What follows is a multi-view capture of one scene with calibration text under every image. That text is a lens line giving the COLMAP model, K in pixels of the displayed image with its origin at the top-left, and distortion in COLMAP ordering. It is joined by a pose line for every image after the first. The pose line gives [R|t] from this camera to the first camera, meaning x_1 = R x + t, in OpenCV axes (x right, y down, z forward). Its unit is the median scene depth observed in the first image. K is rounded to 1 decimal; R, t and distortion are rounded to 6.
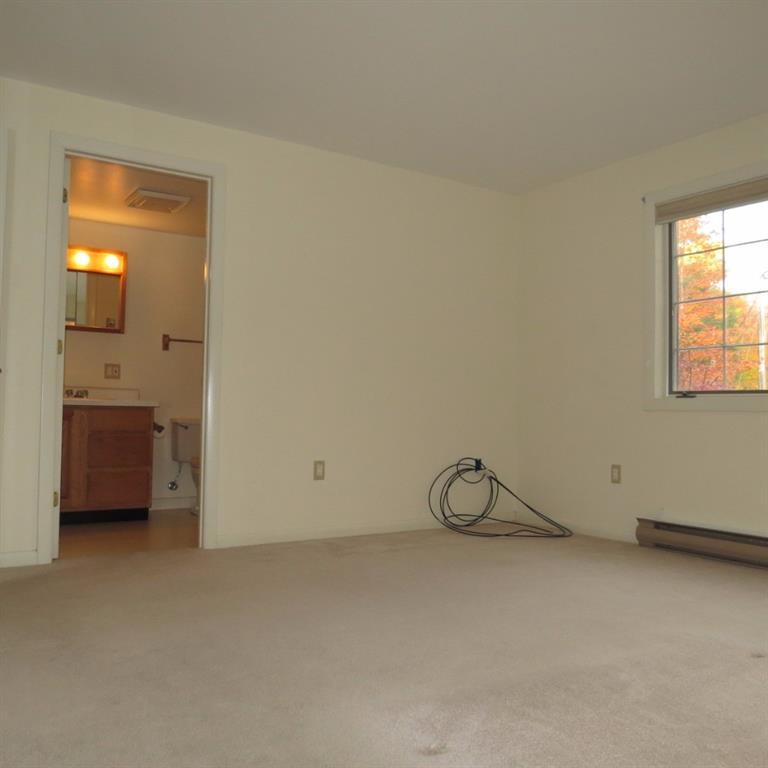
lens RADIAL K [[735.5, 0, 384.0], [0, 735.5, 384.0], [0, 0, 1]] dist [-0.019303, 0.001441]
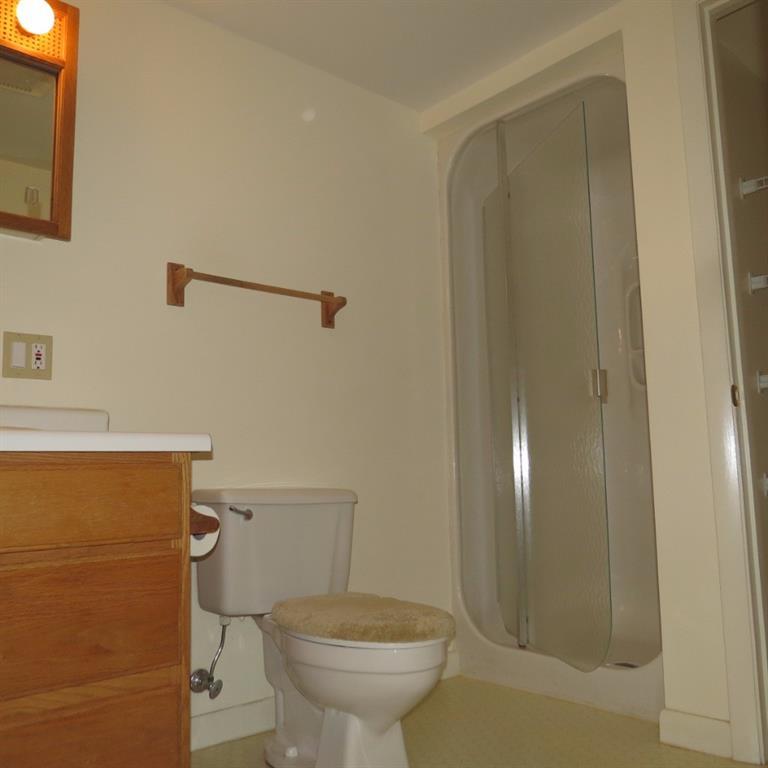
lens RADIAL K [[735.5, 0, 384.0], [0, 735.5, 384.0], [0, 0, 1]] dist [-0.019303, 0.001441]
pose [[0.985613, -0.022414, 0.167527, -0.266419], [0.036639, 0.995933, -0.082312, 0.028593], [-0.165001, 0.087266, 0.982425, 0.647191]]
